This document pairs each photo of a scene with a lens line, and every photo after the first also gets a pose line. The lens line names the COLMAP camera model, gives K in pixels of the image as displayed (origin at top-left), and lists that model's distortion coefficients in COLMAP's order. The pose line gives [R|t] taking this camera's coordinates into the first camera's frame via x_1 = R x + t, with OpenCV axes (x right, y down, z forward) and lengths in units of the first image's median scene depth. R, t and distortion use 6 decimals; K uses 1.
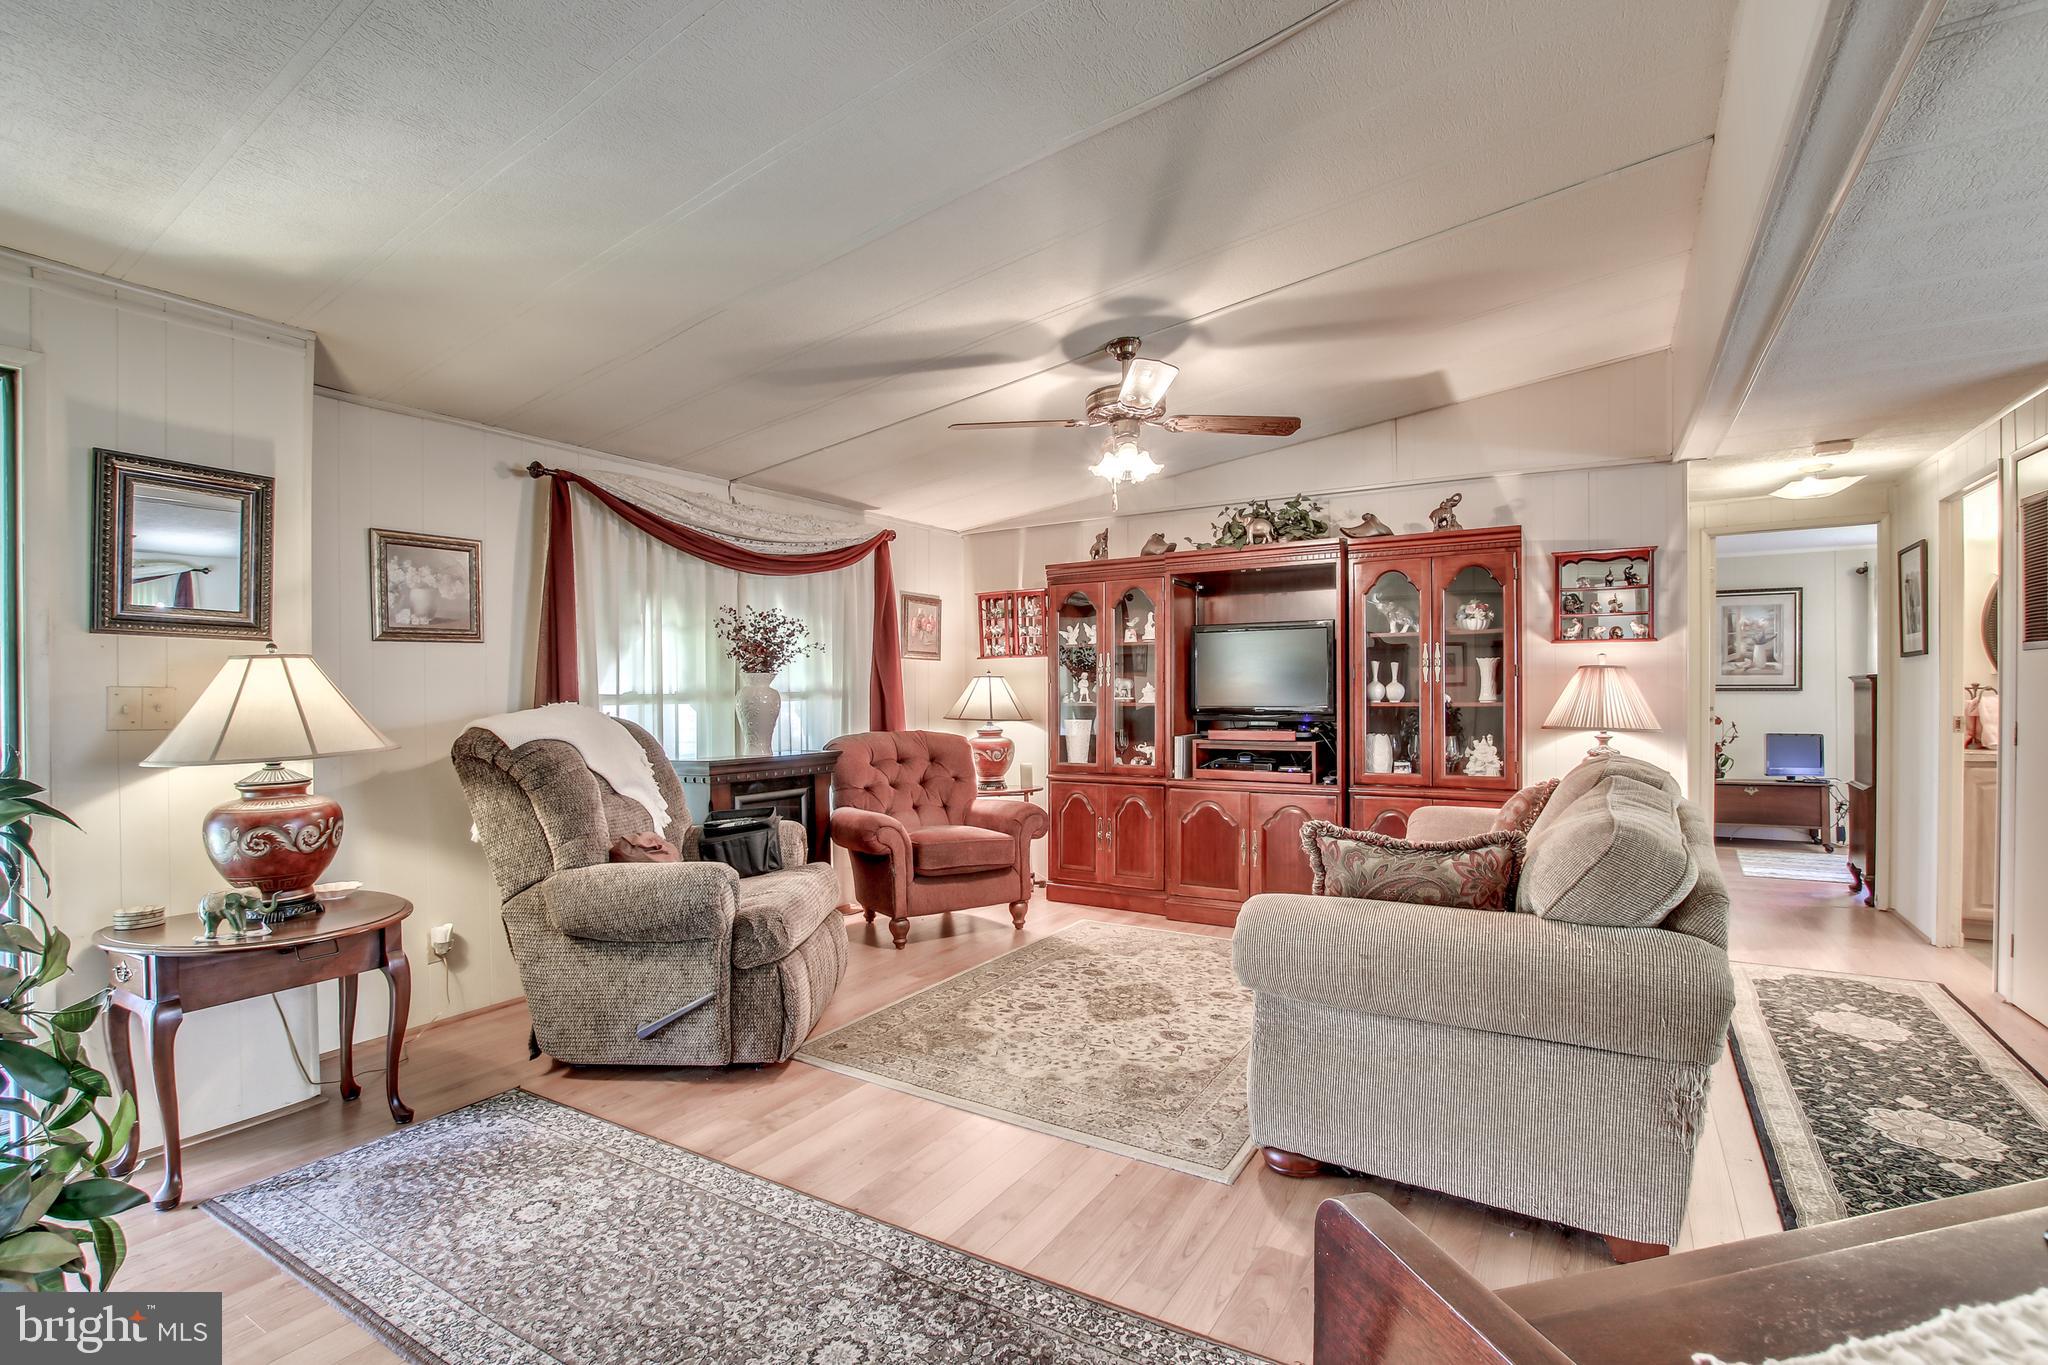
lens RADIAL K [[970.0, 0, 1027.6], [0, 970.0, 691.2], [0, 0, 1]] dist [-0.010941, -0.000211]
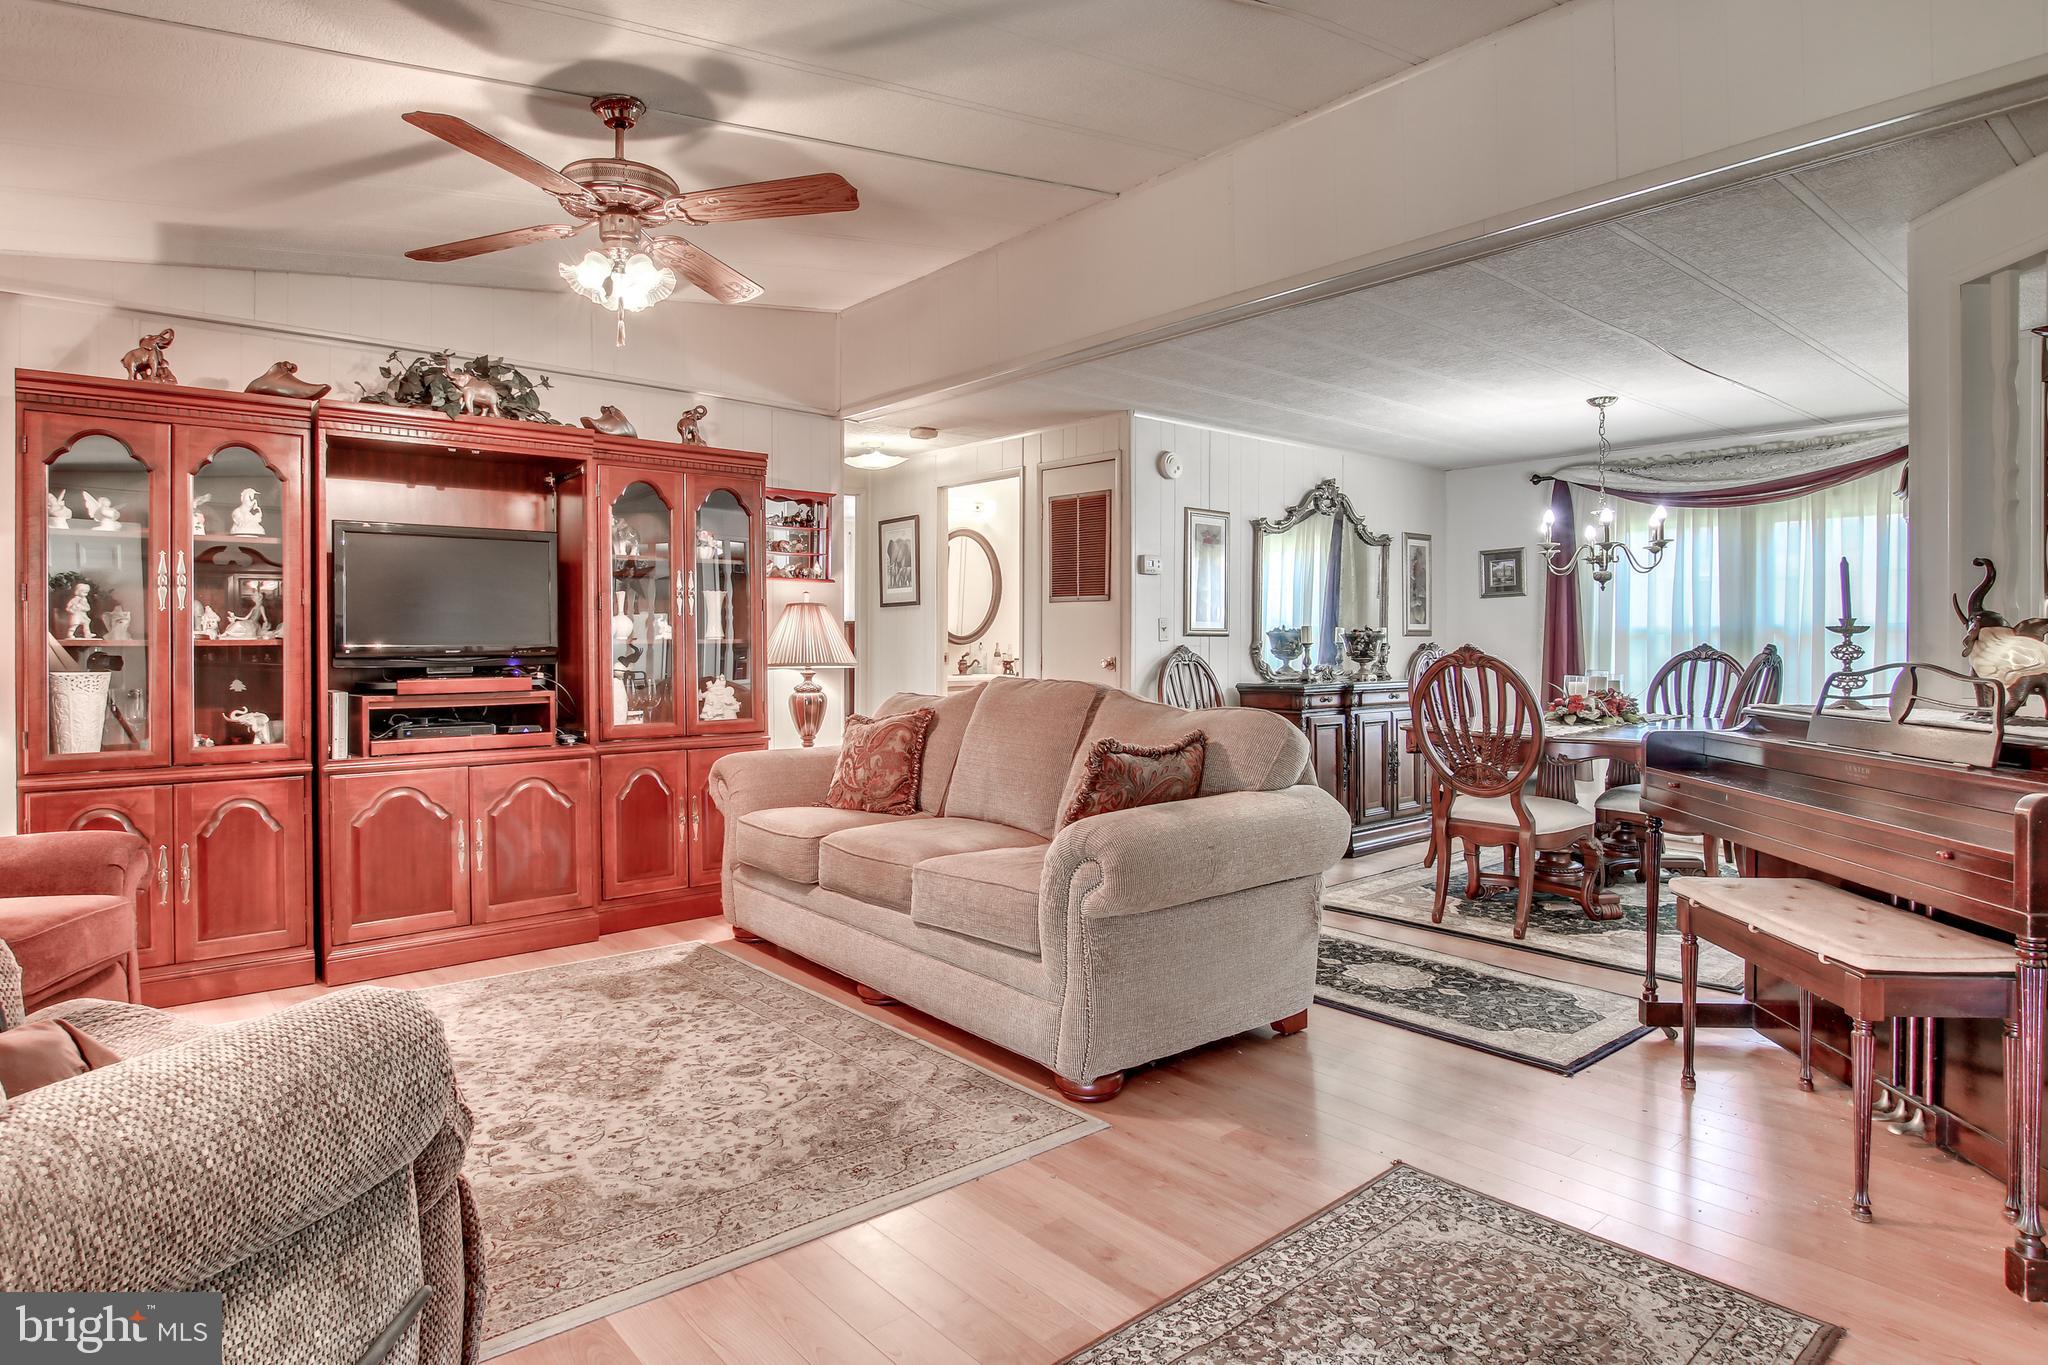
lens RADIAL K [[1144.2, 0, 1033.0], [0, 1144.2, 644.4], [0, 0, 1]] dist [-0.014731, -0.000231]
pose [[0.294682, 0.004718, 0.955584, -0.539257], [0.002368, 0.999981, -0.005667, 0.026297], [-0.955592, 0.003933, 0.294665, 0.449631]]
